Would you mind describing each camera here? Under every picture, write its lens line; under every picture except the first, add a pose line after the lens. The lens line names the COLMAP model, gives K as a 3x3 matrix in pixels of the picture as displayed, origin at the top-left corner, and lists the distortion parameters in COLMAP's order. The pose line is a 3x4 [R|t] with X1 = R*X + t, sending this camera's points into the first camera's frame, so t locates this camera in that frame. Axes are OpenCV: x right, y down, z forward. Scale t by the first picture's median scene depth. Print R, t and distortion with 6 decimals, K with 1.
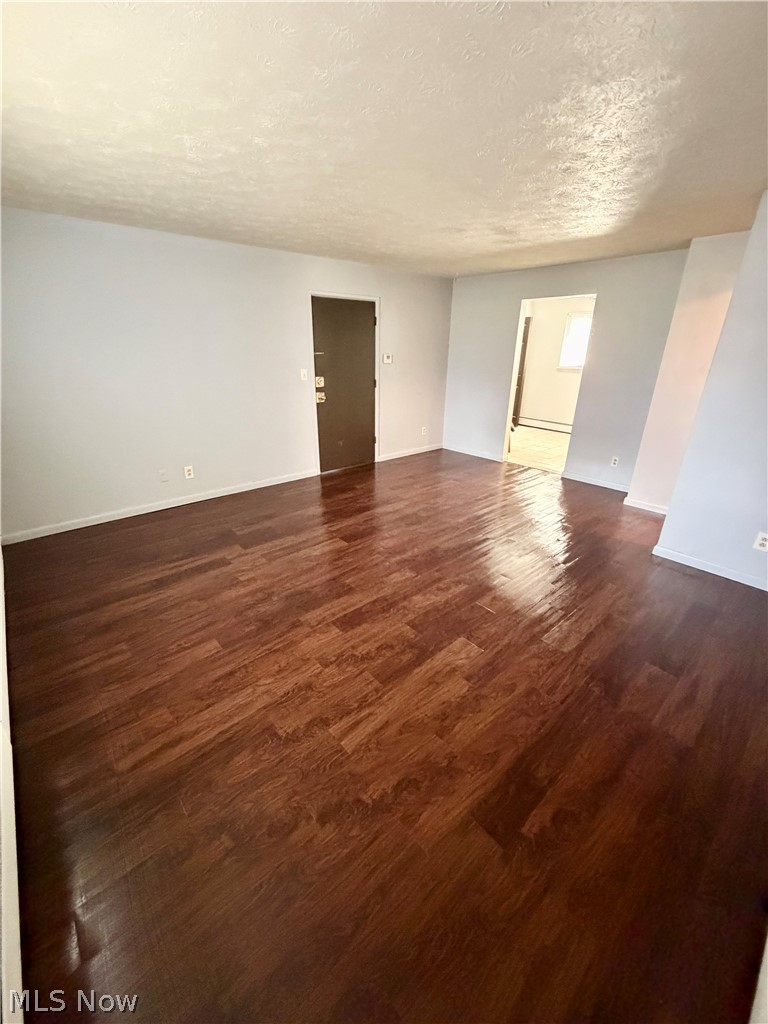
lens RADIAL K [[408.2, 0, 384.2], [0, 408.2, 509.9], [0, 0, 1]] dist [0.007095, -0.000107]
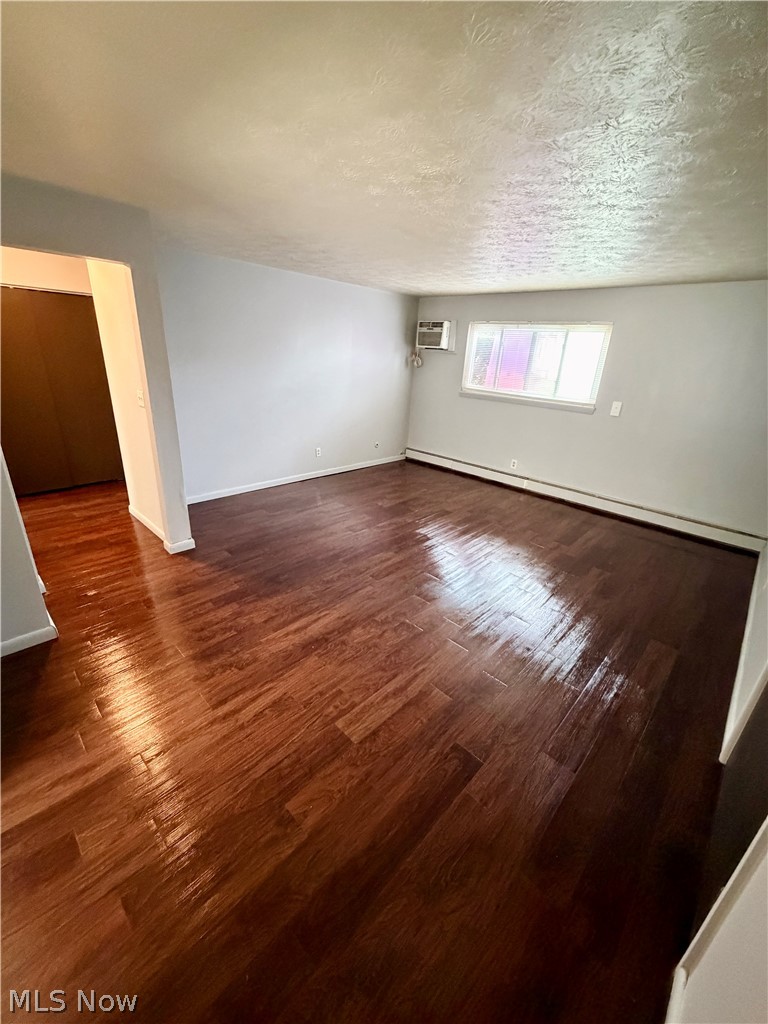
lens RADIAL K [[408.2, 0, 383.7], [0, 408.2, 511.7], [0, 0, 1]] dist [0.007095, -0.000107]
pose [[-0.994308, -0.024349, -0.103726, 0.346900], [-0.089924, 0.713948, 0.694400, -0.906195], [0.057147, 0.699775, -0.712074, 2.105434]]
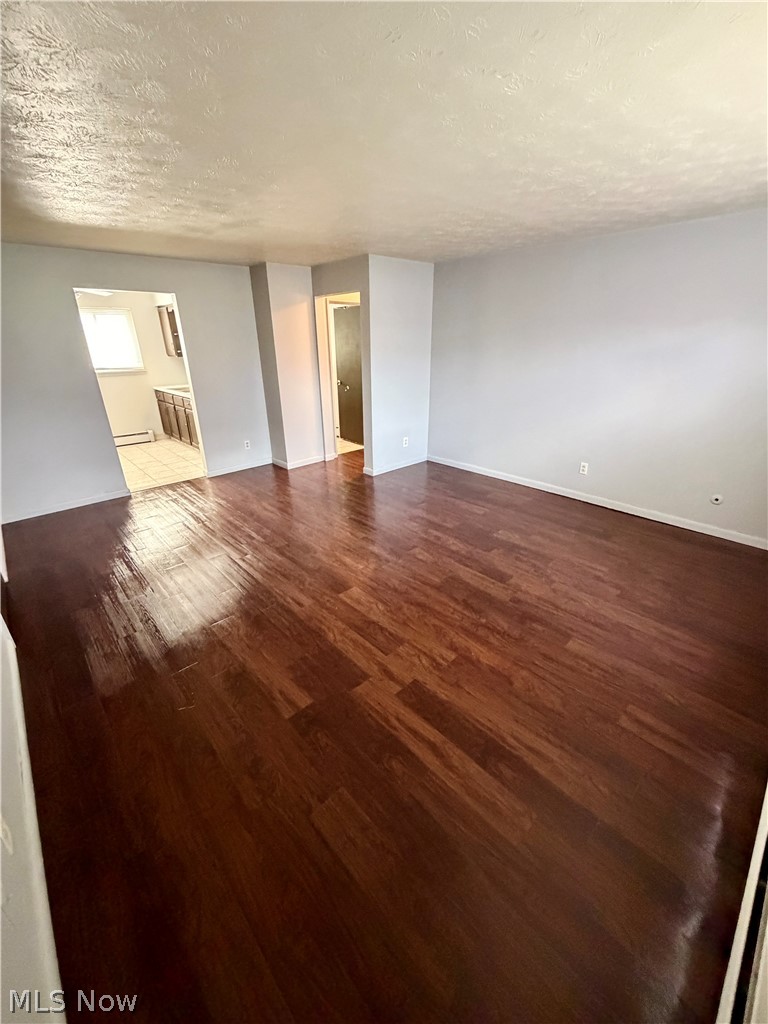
lens RADIAL K [[408.2, 0, 384.2], [0, 408.2, 514.5], [0, 0, 1]] dist [0.007095, -0.000107]
pose [[-0.025994, -0.404180, 0.914310, -1.008522], [0.394638, 0.836184, 0.380863, -0.425866], [-0.918469, 0.370722, 0.137769, 0.984506]]
